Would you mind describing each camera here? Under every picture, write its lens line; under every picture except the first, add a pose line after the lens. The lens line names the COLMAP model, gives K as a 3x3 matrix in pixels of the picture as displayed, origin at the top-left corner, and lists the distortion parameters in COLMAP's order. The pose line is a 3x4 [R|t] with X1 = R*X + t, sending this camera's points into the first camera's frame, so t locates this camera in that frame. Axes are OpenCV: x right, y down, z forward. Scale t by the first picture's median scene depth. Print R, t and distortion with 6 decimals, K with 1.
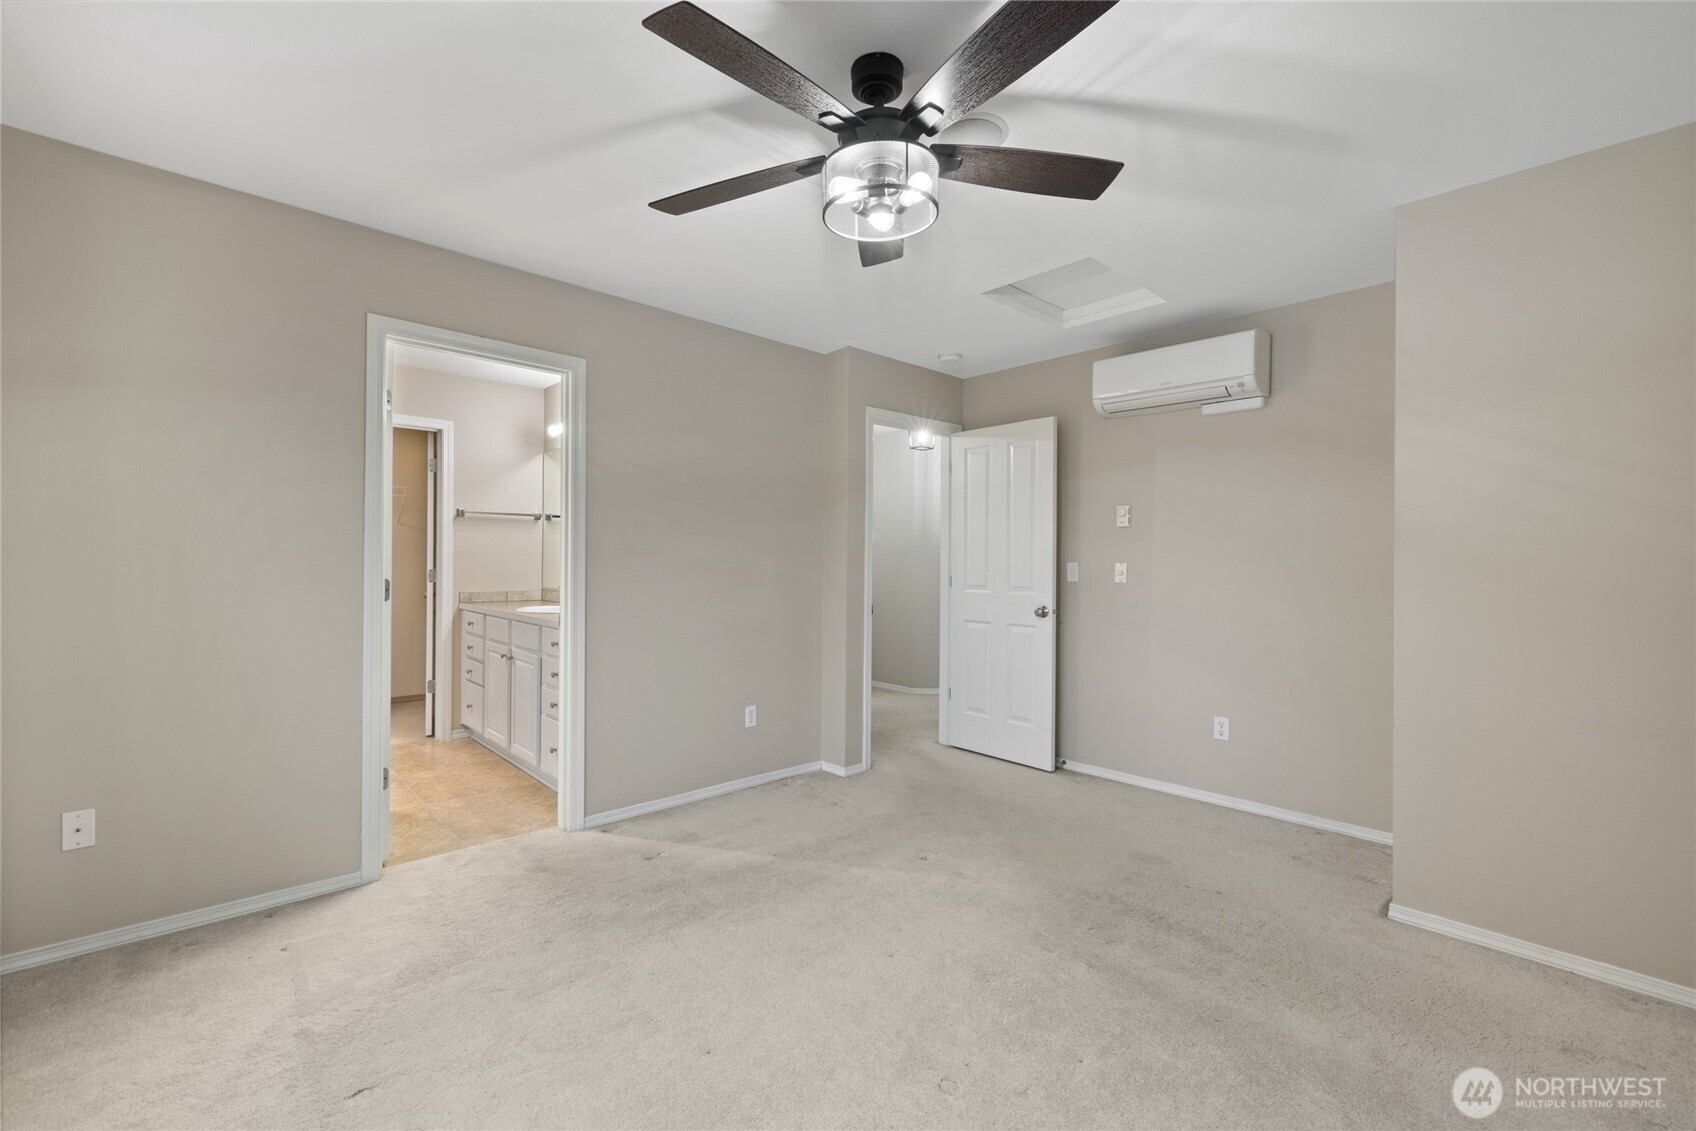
lens RADIAL K [[713.9, 0, 849.9], [0, 713.9, 562.6], [0, 0, 1]] dist [0.001073, 0.000734]
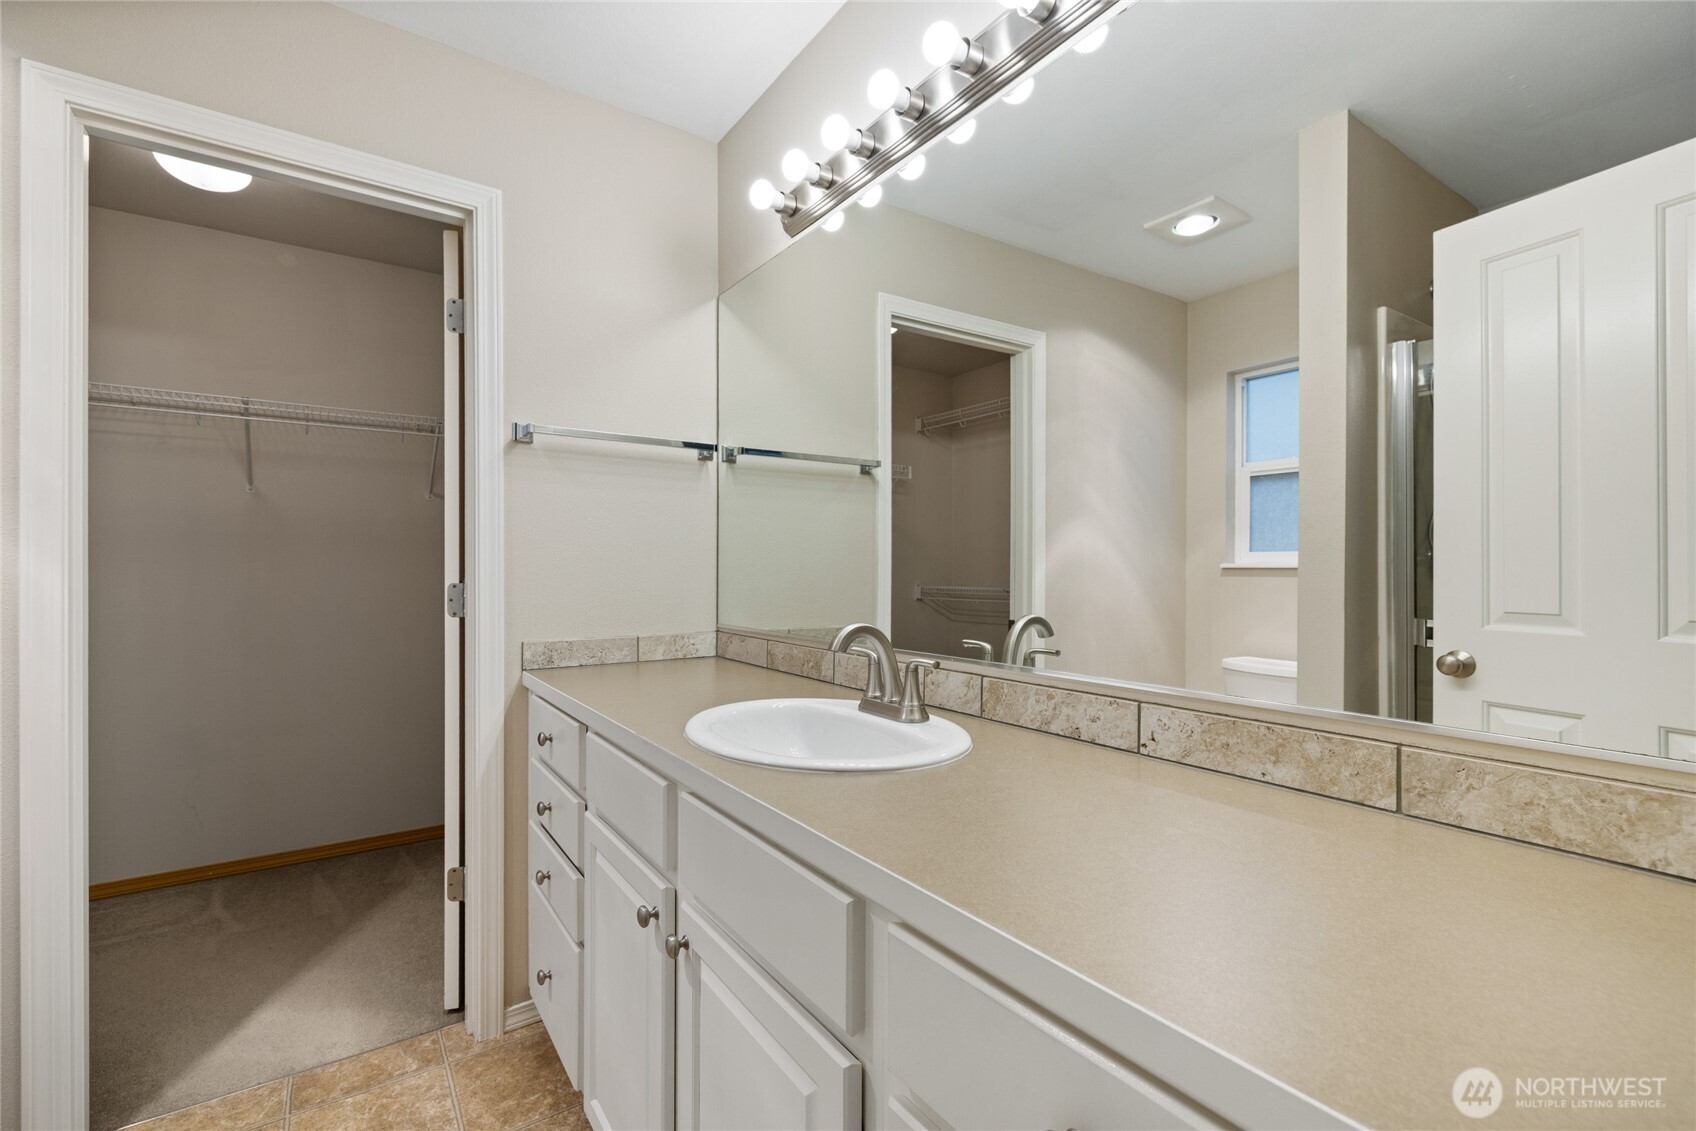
lens RADIAL K [[713.9, 0, 846.4], [0, 713.9, 563.1], [0, 0, 1]] dist [0.001073, 0.000734]
pose [[0.992222, -0.002932, -0.124443, -0.326491], [0.003805, 0.999970, 0.006777, -0.003449], [0.124419, -0.007198, 0.992204, 0.642020]]
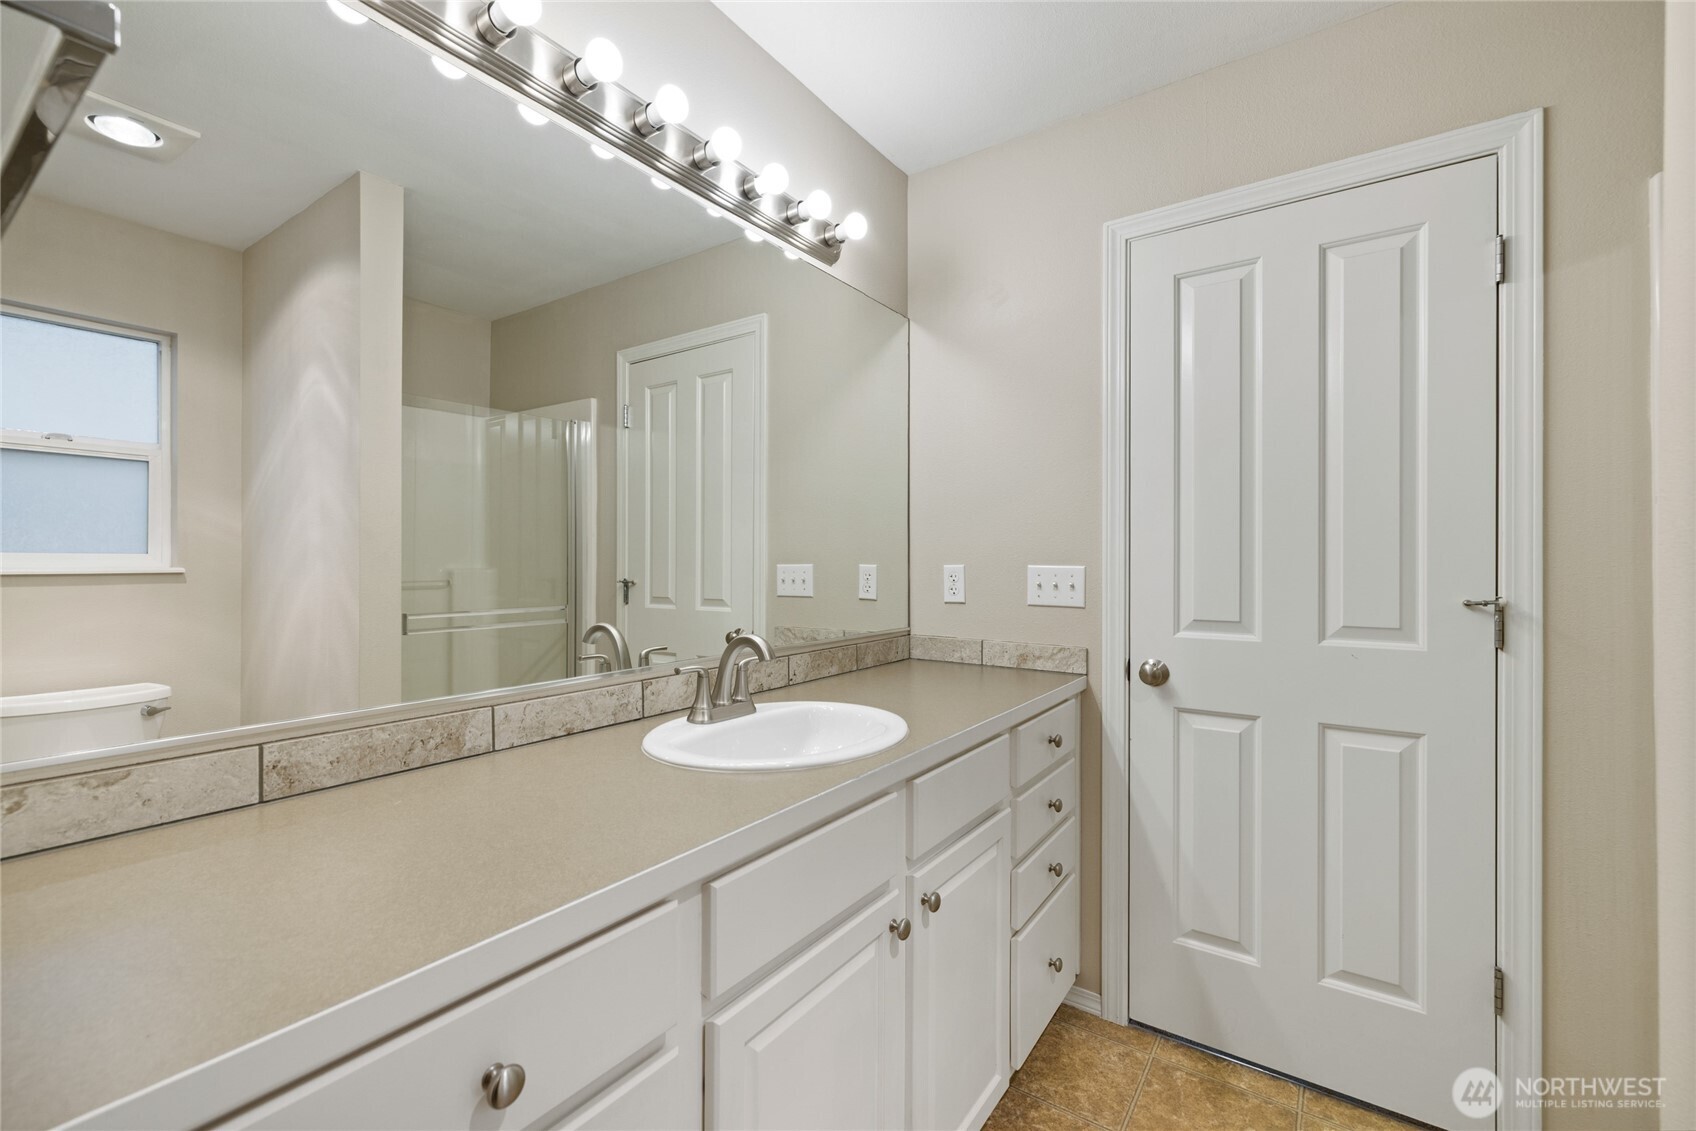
lens RADIAL K [[713.9, 0, 848.2], [0, 713.9, 565.4], [0, 0, 1]] dist [0.001073, 0.000734]
pose [[-0.206849, -0.000366, 0.978373, -0.650302], [-0.005947, 0.999982, -0.000884, -0.006423], [-0.978355, -0.006001, -0.206847, 0.928483]]
